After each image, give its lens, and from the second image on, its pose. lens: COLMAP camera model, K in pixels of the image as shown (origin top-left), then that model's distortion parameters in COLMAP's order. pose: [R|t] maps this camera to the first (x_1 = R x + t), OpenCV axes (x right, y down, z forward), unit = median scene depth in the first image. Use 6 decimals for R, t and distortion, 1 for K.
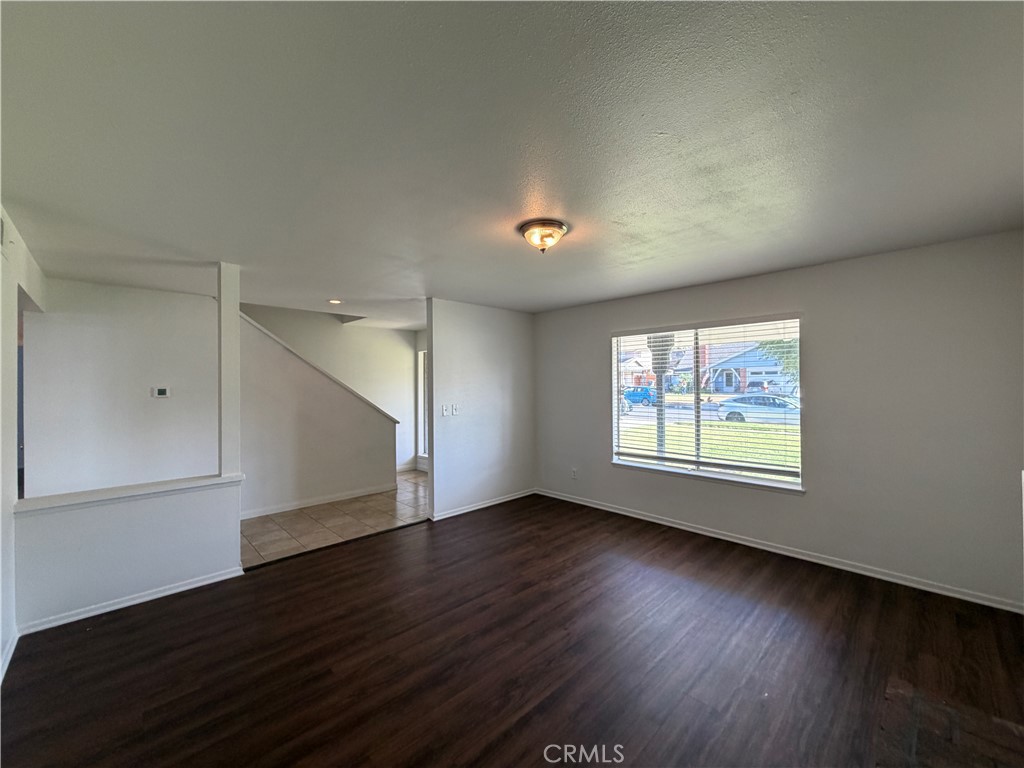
lens RADIAL K [[409.9, 0, 509.0], [0, 409.9, 384.8], [0, 0, 1]] dist [0.001995, 0.000067]
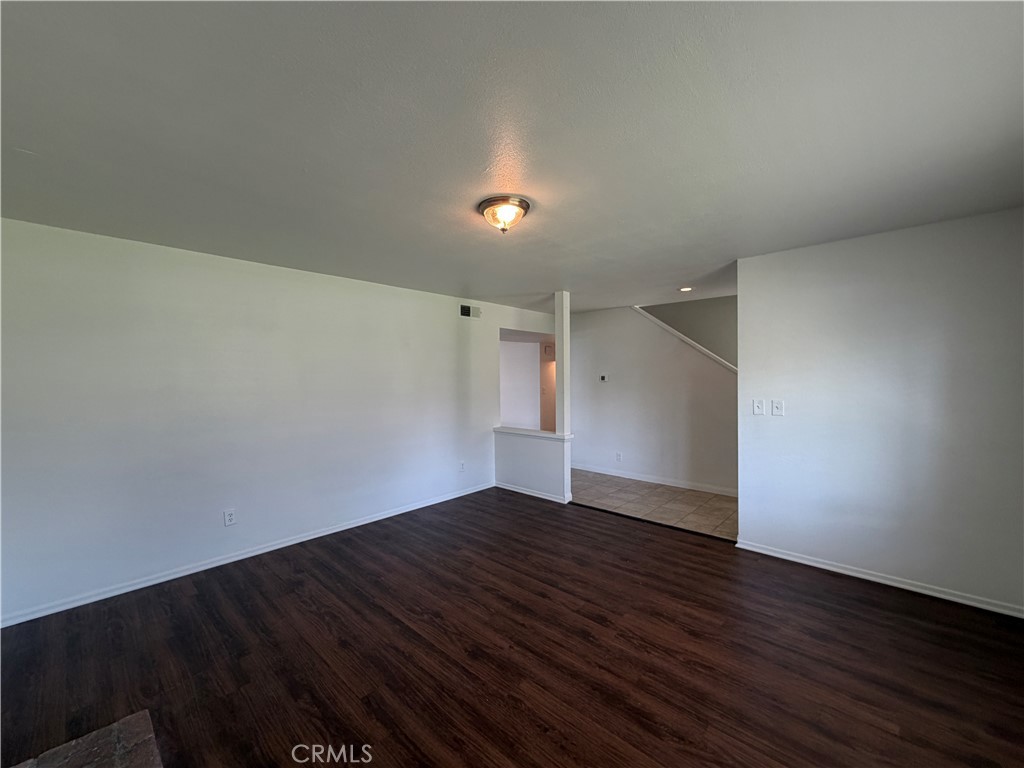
lens RADIAL K [[408.7, 0, 512.0], [0, 408.7, 384.0], [0, 0, 1]] dist [-0.001463, -0.000372]
pose [[0.059524, 0.025292, -0.997906, 0.668355], [0.004870, 0.999660, 0.025627, -0.000370], [0.998215, -0.006385, 0.059380, 0.628215]]
